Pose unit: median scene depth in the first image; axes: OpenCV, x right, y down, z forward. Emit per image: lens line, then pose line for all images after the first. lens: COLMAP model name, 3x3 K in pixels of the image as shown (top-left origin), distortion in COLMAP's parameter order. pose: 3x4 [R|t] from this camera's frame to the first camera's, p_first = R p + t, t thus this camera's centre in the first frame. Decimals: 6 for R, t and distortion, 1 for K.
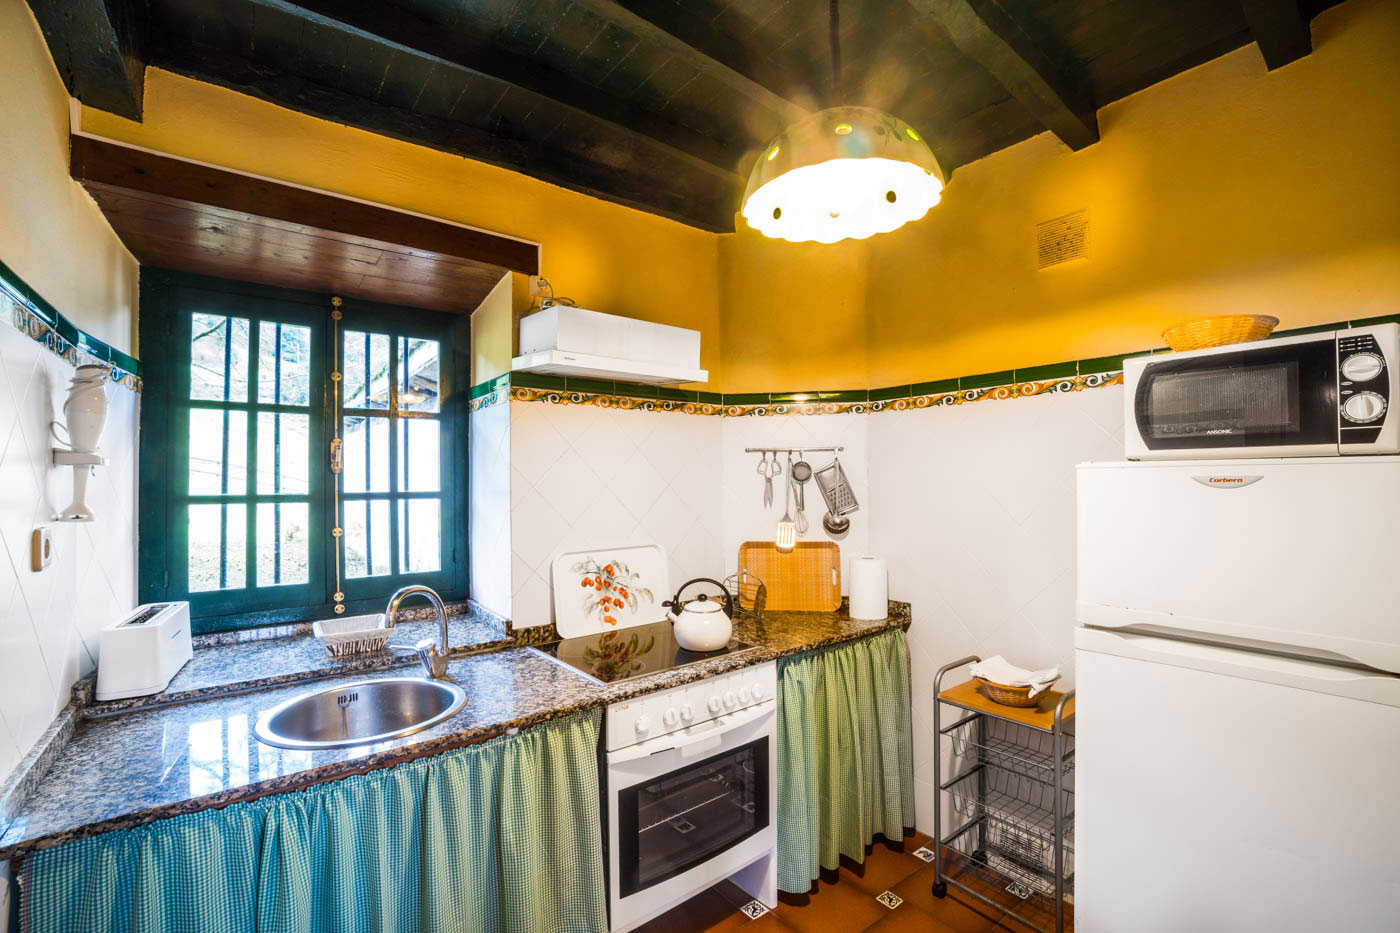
lens RADIAL K [[606.9, 0, 666.4], [0, 606.9, 461.6], [0, 0, 1]] dist [0.004001, 0.001963]
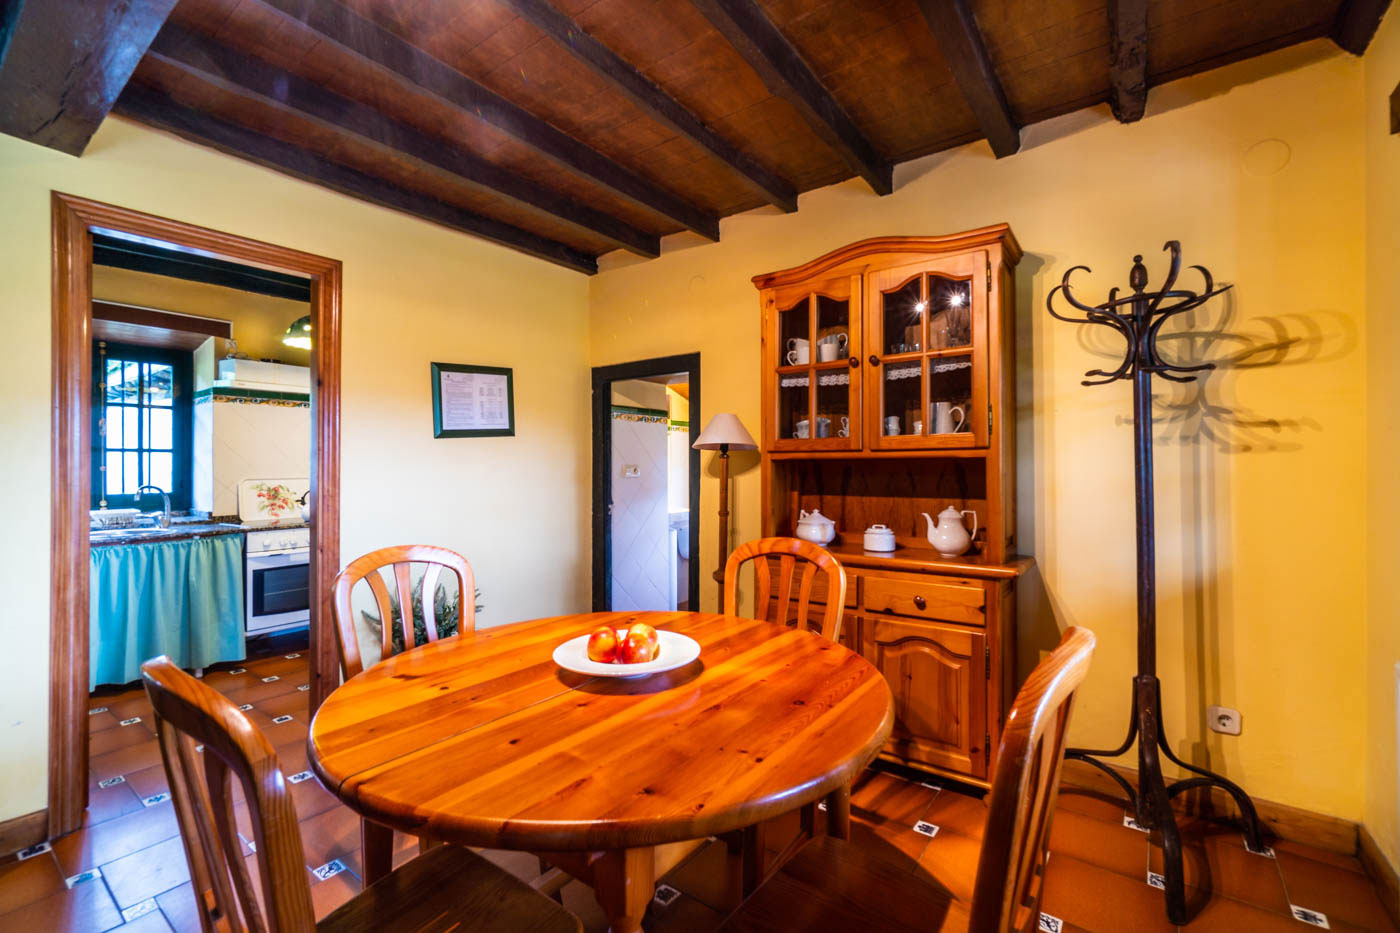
lens RADIAL K [[606.9, 0, 684.8], [0, 606.9, 446.3], [0, 0, 1]] dist [0.004001, 0.001963]
pose [[0.954871, 0.013900, 0.296697, 0.641725], [-0.015566, 0.999874, 0.003253, 0.014632], [-0.296614, -0.007724, 0.954966, -1.388985]]
